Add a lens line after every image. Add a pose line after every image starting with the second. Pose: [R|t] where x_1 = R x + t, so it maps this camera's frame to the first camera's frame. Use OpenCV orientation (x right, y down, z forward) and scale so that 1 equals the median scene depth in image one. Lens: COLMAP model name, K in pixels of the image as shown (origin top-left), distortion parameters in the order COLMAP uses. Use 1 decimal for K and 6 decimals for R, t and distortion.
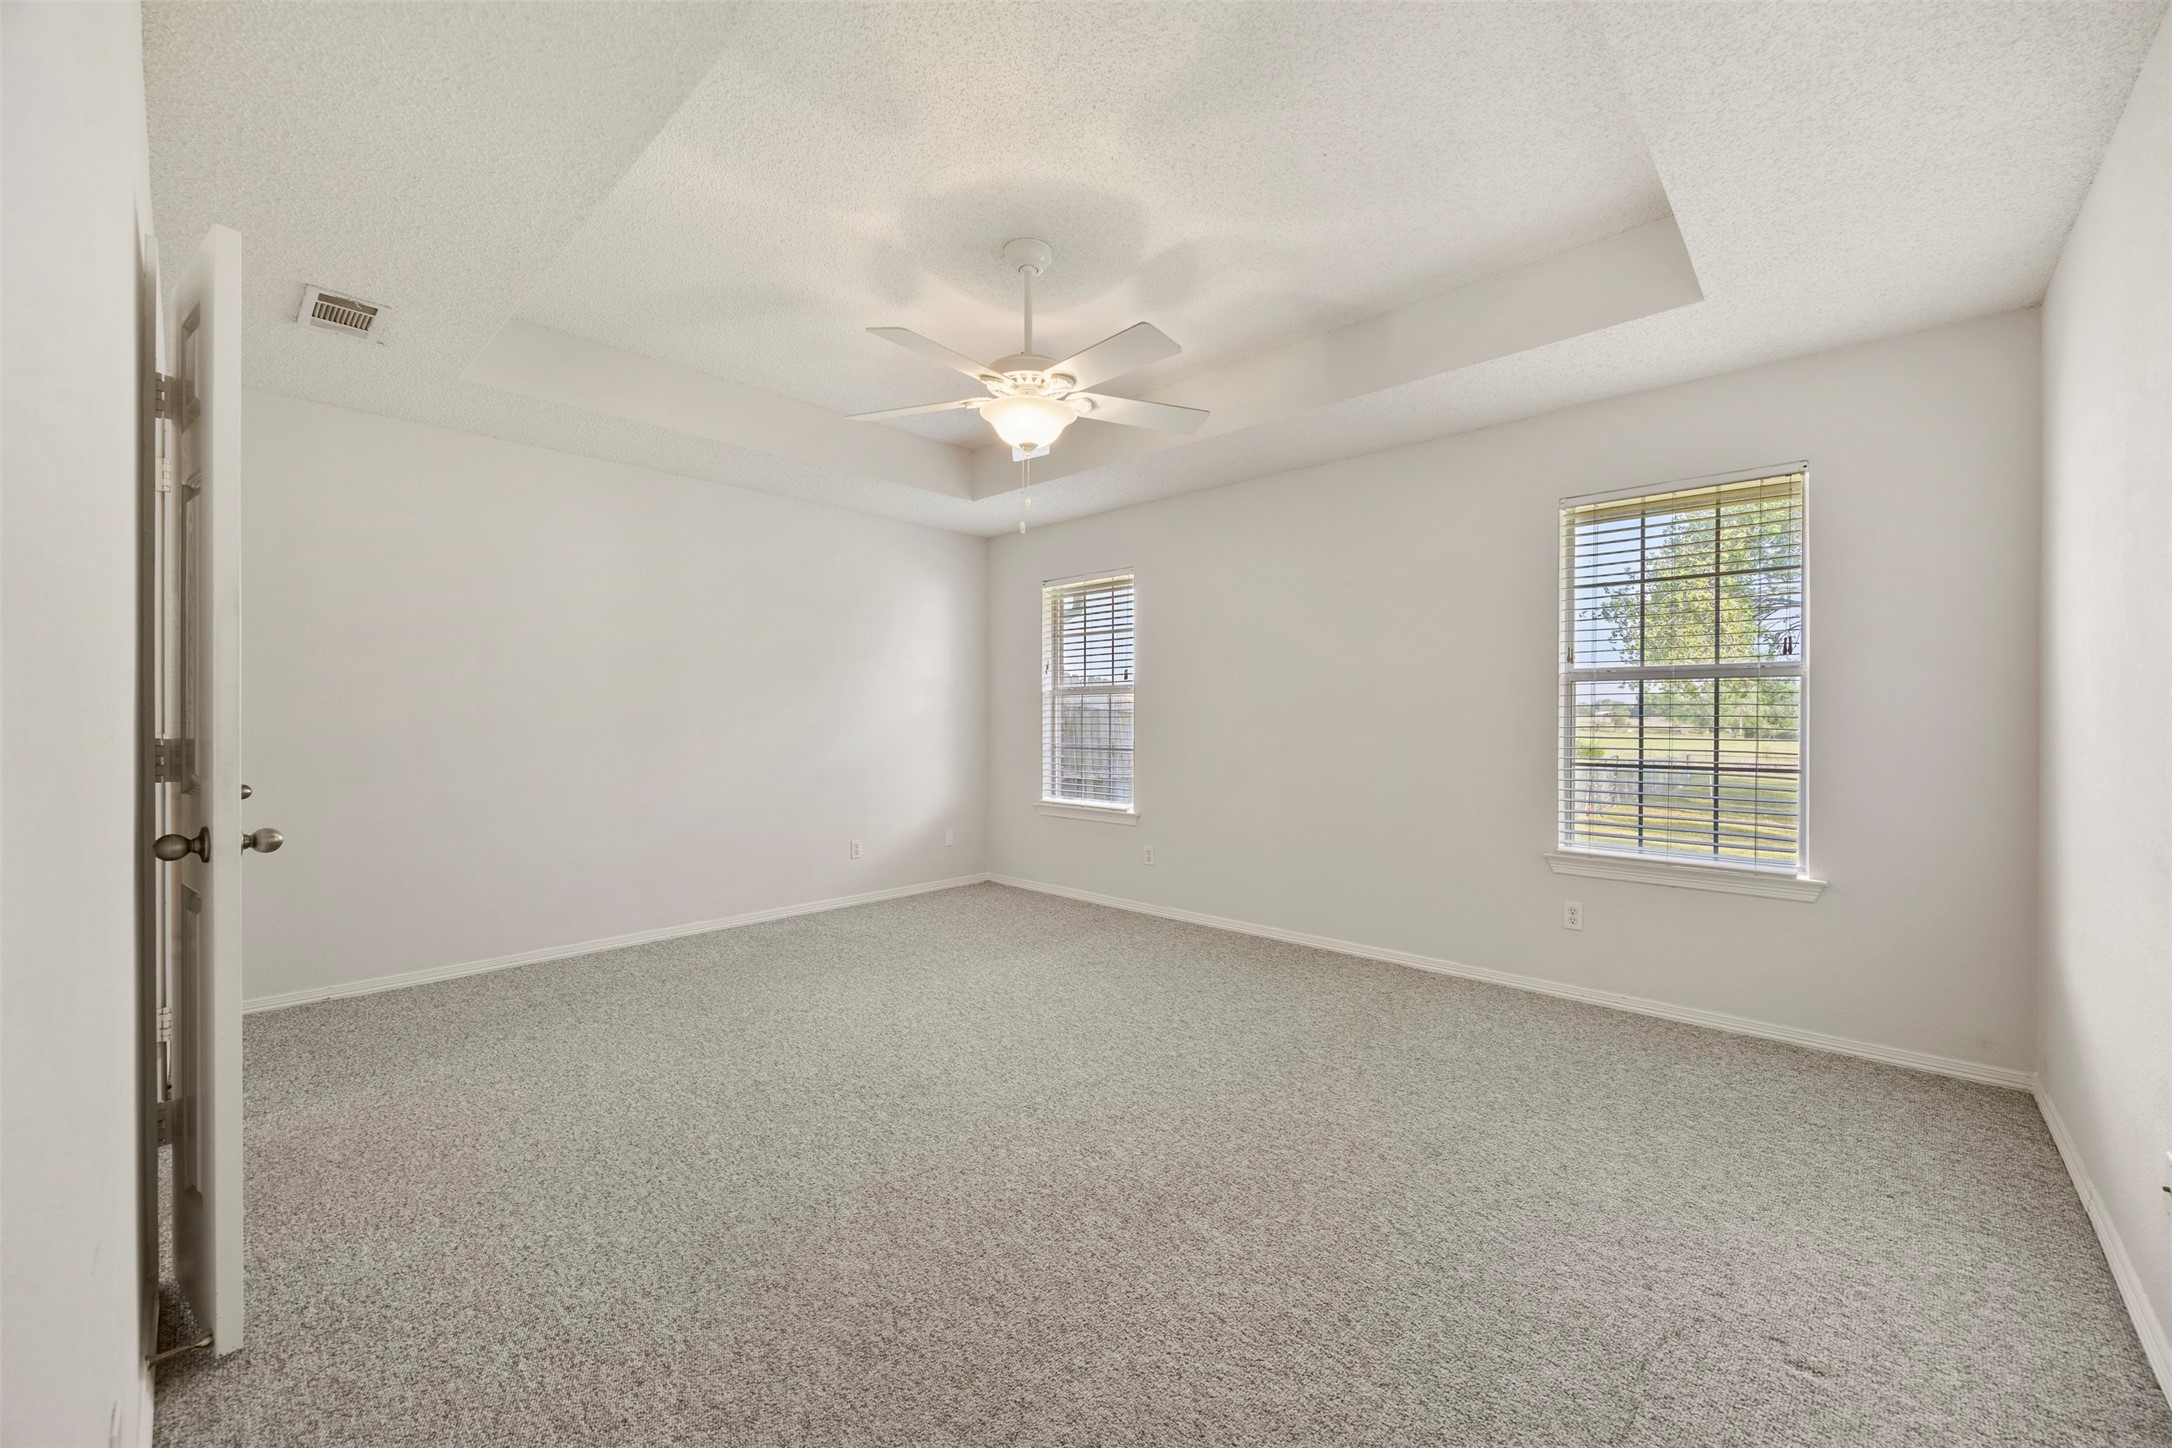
lens RADIAL K [[835.0, 0, 1086.0], [0, 835.0, 724.0], [0, 0, 1]] dist [-0.001804, 0.000055]
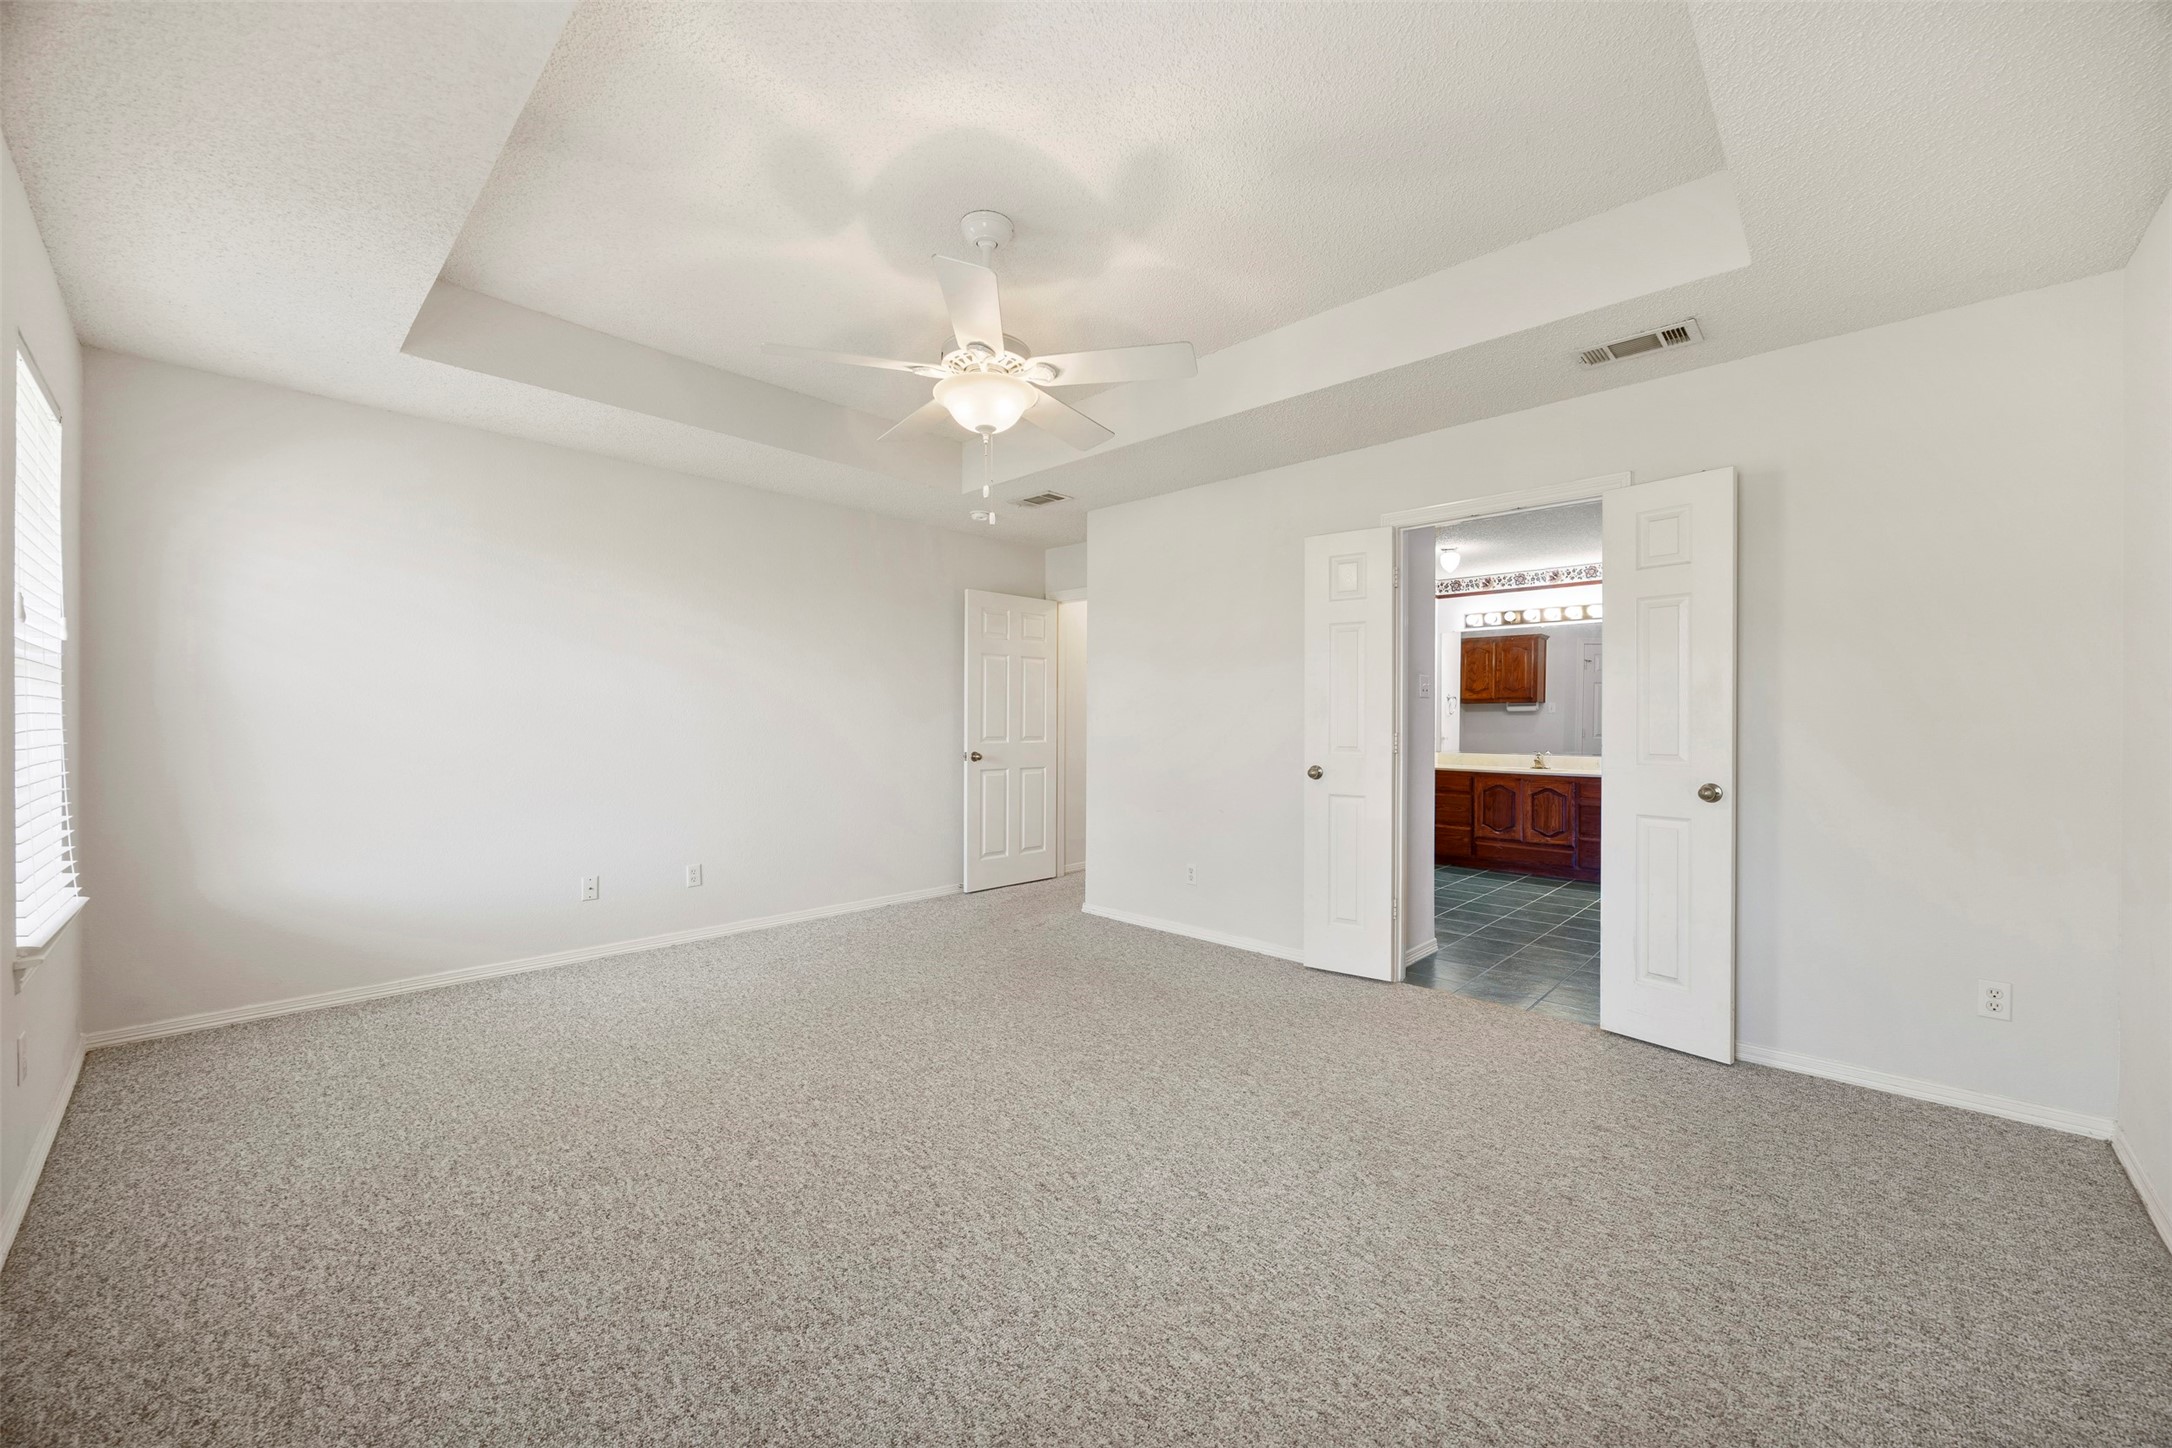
lens RADIAL K [[835.0, 0, 1086.0], [0, 835.0, 724.0], [0, 0, 1]] dist [-0.001804, 0.000055]
pose [[-0.999901, -0.007516, 0.011914, -0.193325], [-0.007393, 0.999919, 0.010339, -0.014784], [-0.011991, 0.010250, -0.999876, 1.931876]]
